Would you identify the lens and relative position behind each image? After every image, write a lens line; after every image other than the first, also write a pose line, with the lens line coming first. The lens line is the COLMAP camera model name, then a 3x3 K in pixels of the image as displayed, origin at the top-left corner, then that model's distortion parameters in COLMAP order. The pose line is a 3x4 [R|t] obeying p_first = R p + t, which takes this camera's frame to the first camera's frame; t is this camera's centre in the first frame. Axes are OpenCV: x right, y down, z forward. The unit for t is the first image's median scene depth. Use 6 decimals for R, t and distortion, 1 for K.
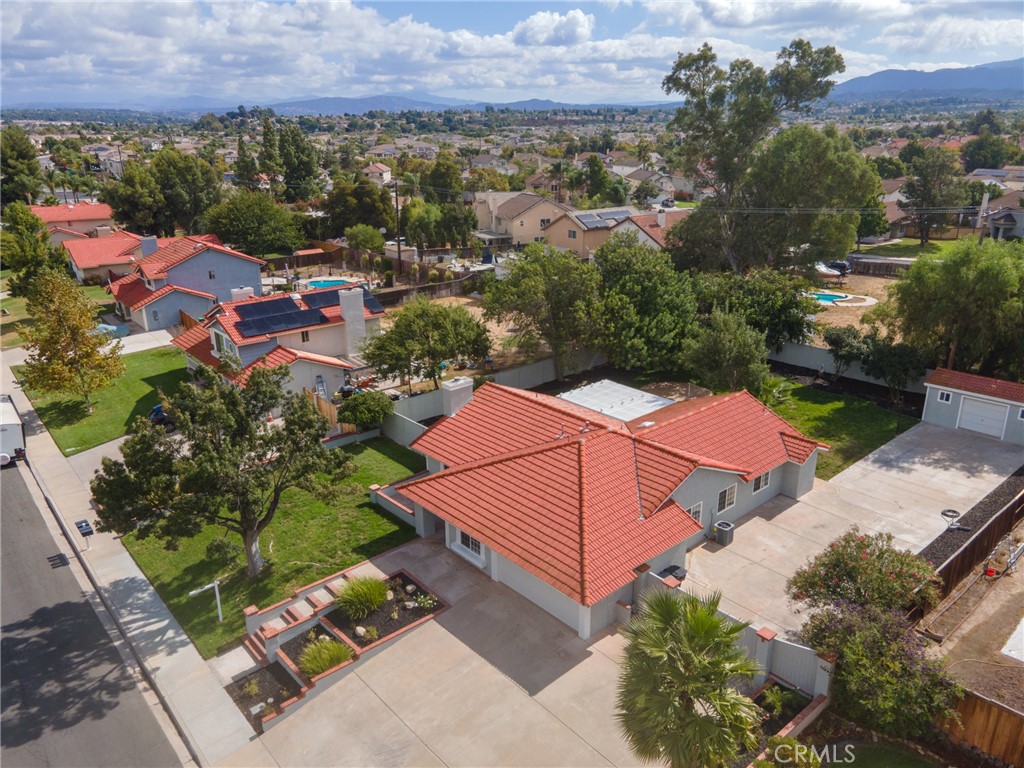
lens RADIAL K [[746.1, 0, 514.9], [0, 746.1, 381.7], [0, 0, 1]] dist [0.016678, 0.043263]
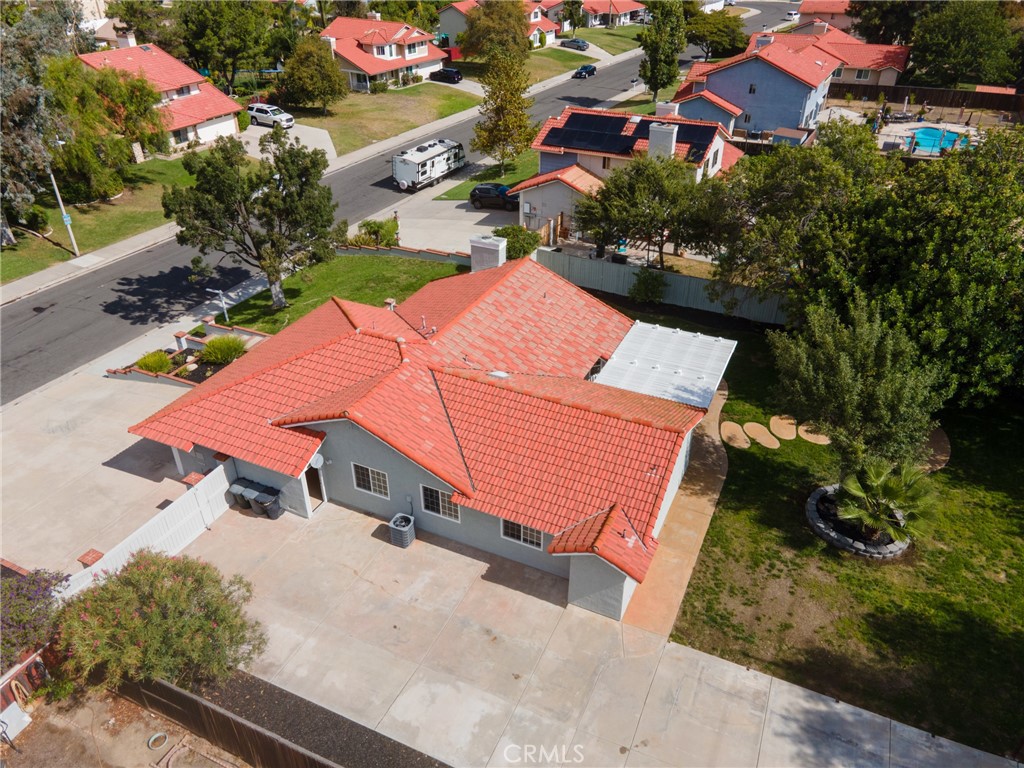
lens RADIAL K [[746.1, 0, 514.9], [0, 746.1, 381.7], [0, 0, 1]] dist [0.016678, 0.043263]
pose [[0.398944, 0.496809, -0.770730, 0.521686], [-0.300266, 0.864951, 0.402120, -0.163557], [0.866420, 0.071000, 0.494242, 0.456951]]
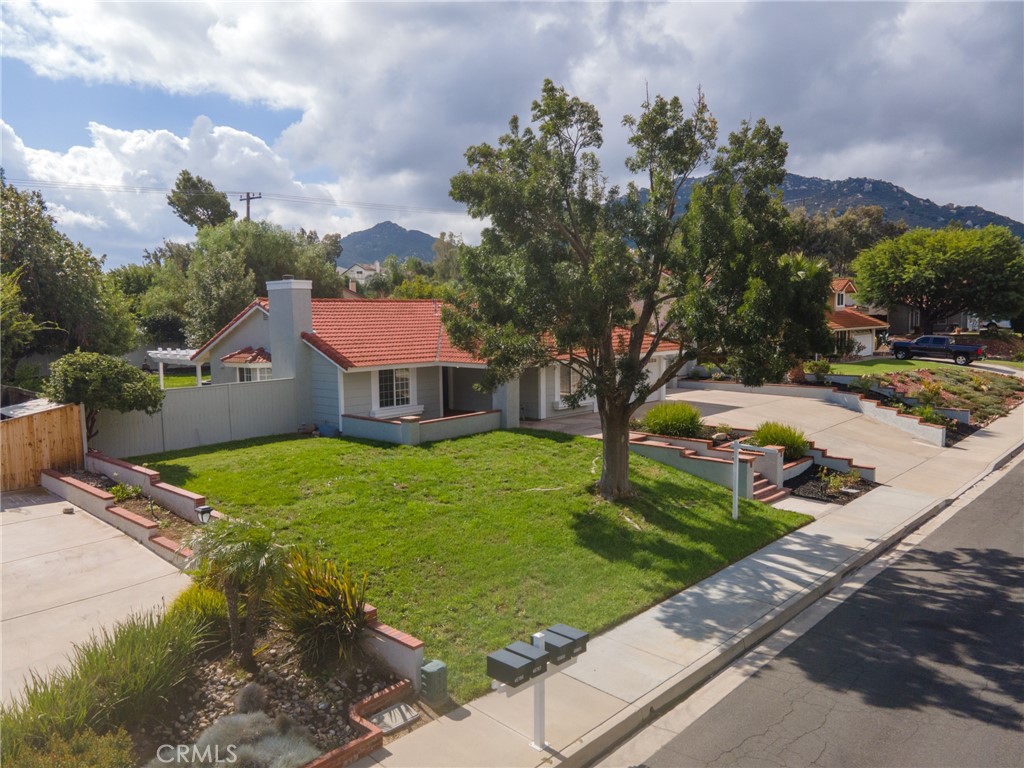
lens RADIAL K [[746.1, 0, 514.9], [0, 746.1, 381.7], [0, 0, 1]] dist [0.016678, 0.043263]
pose [[-0.109707, -0.076019, 0.991053, -0.548979], [0.336809, 0.935240, 0.109022, 0.054999], [-0.935160, 0.345756, -0.076998, 0.677549]]
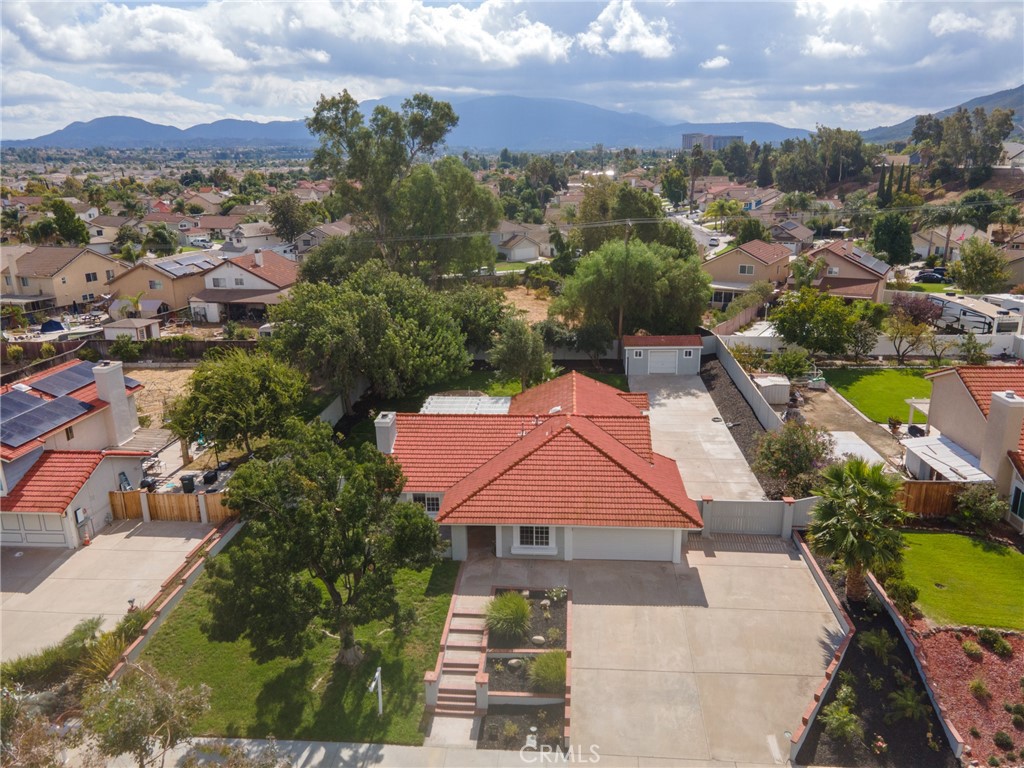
lens RADIAL K [[749.6, 0, 512.0], [0, 749.6, 384.0], [0, 0, 1]] dist [0.038239, 0.002904]
pose [[0.716336, -0.202511, 0.667721, -0.460377], [0.236700, 0.970739, 0.040479, -0.032448], [-0.656381, 0.129053, 0.743310, 0.109748]]
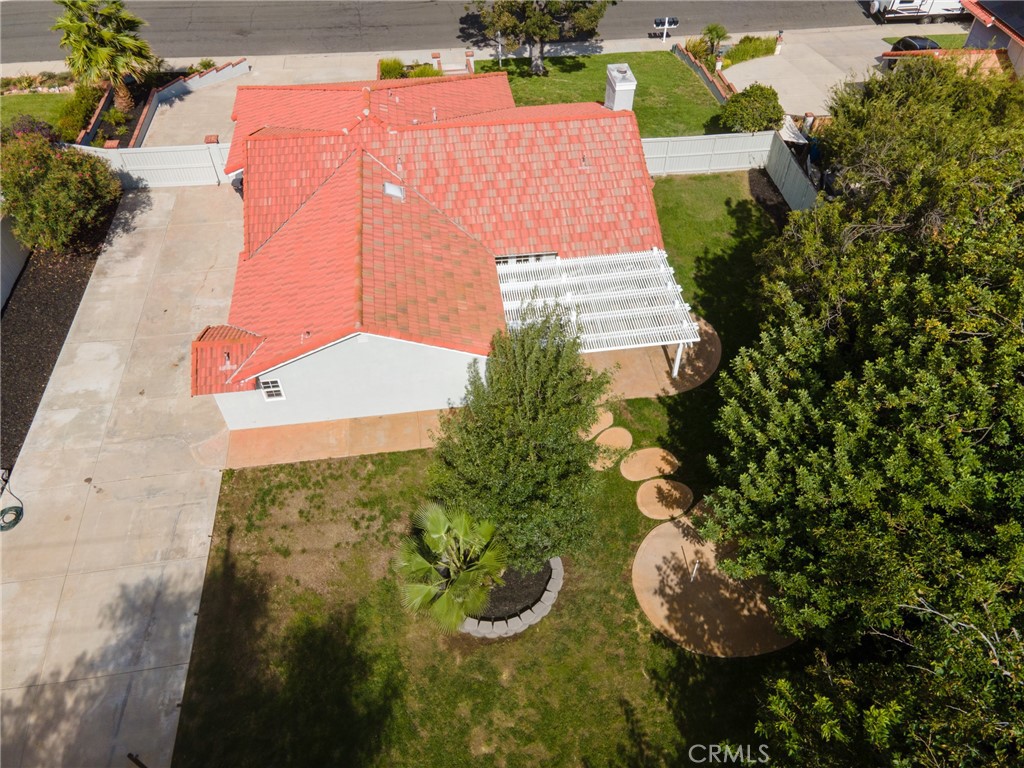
lens RADIAL K [[746.1, 0, 514.9], [0, 746.1, 381.7], [0, 0, 1]] dist [0.016678, 0.043263]
pose [[-0.557198, 0.616080, -0.556755, 0.420342], [-0.263473, 0.504669, 0.822126, -0.310114], [0.787472, 0.604777, -0.118880, 0.889912]]
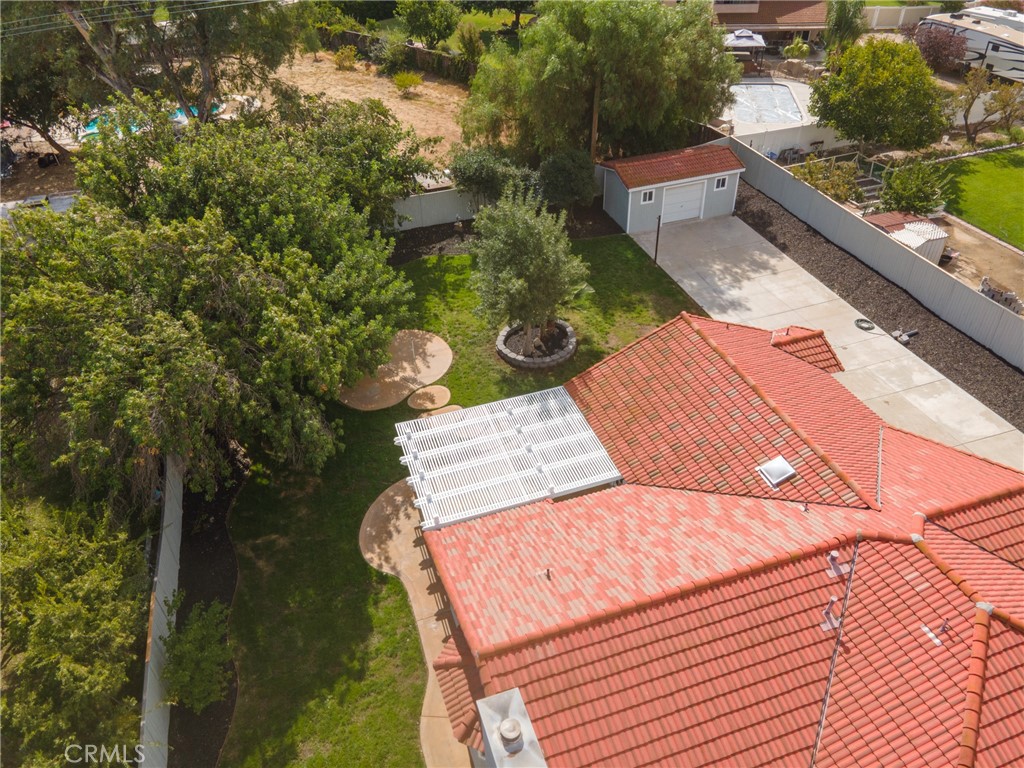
lens RADIAL K [[746.1, 0, 514.9], [0, 746.1, 381.7], [0, 0, 1]] dist [0.016678, 0.043263]
pose [[0.385801, -0.561061, 0.732372, -0.168581], [0.318154, 0.826042, 0.465223, -0.204567], [-0.865988, 0.053524, 0.497191, 0.626684]]
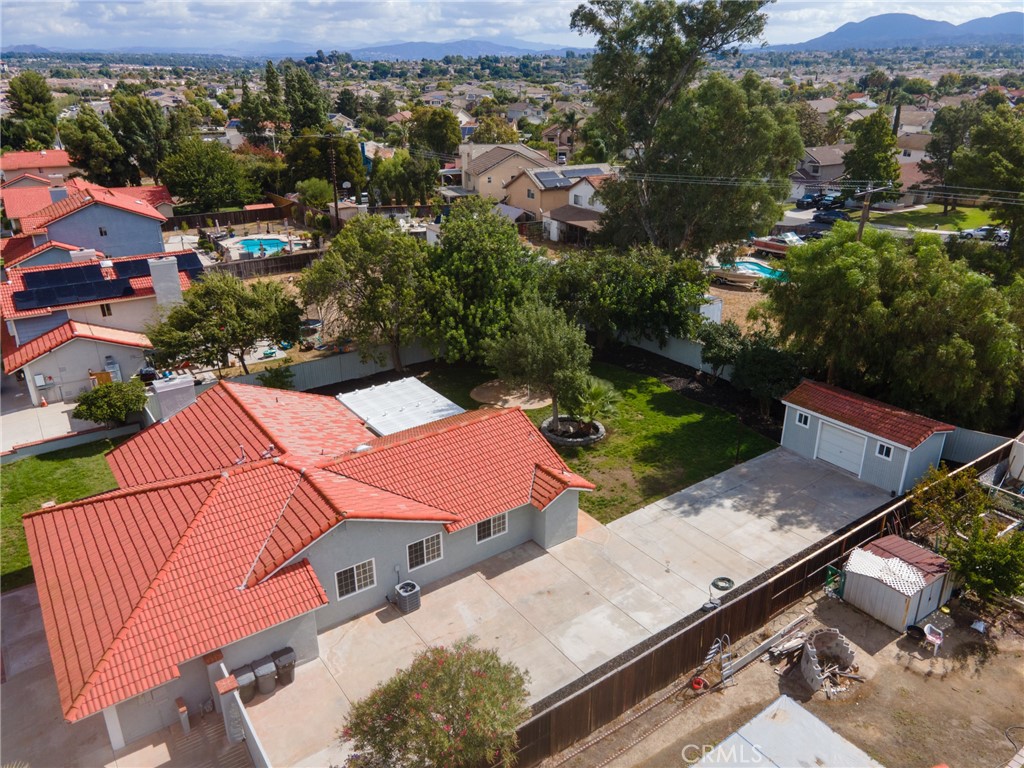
lens RADIAL K [[746.1, 0, 514.9], [0, 746.1, 381.7], [0, 0, 1]] dist [0.016678, 0.043263]
pose [[0.994508, 0.043981, -0.094968, 0.289982], [-0.037961, 0.997209, 0.064293, -0.051226], [0.097530, -0.060335, 0.993402, 0.150422]]
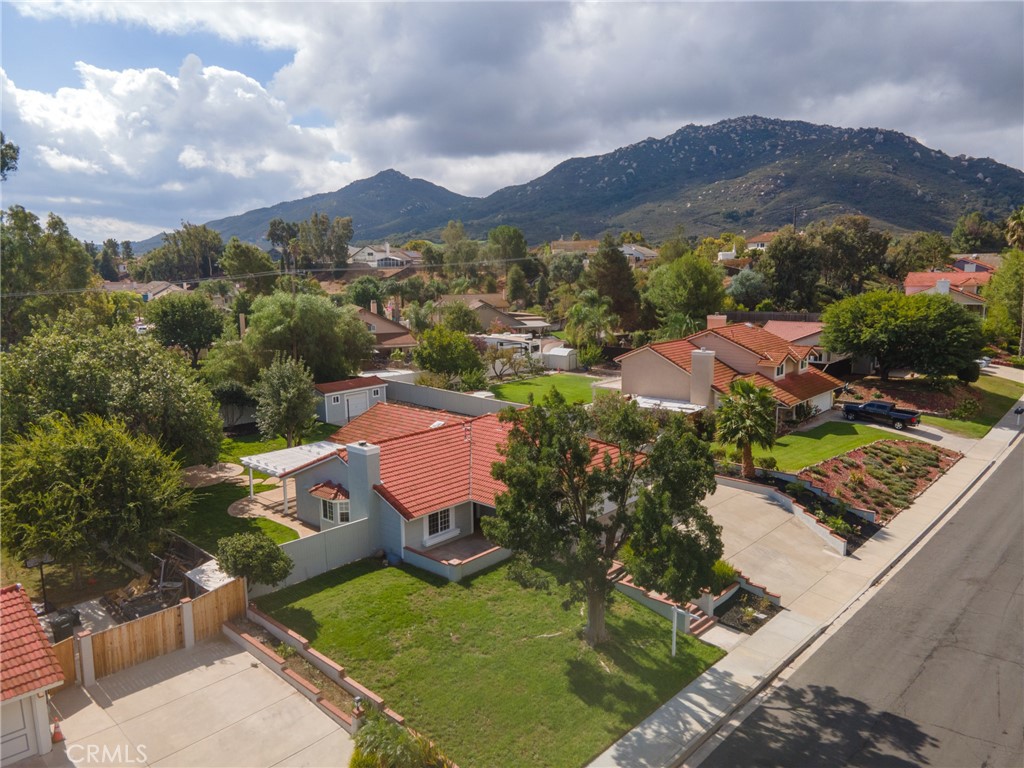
lens RADIAL K [[749.6, 0, 512.0], [0, 749.6, 384.0], [0, 0, 1]] dist [0.038239, 0.002904]
pose [[-0.103088, -0.148771, 0.983484, -0.704220], [0.335596, 0.925573, 0.175188, -0.120436], [-0.936348, 0.348113, -0.045488, 0.642535]]
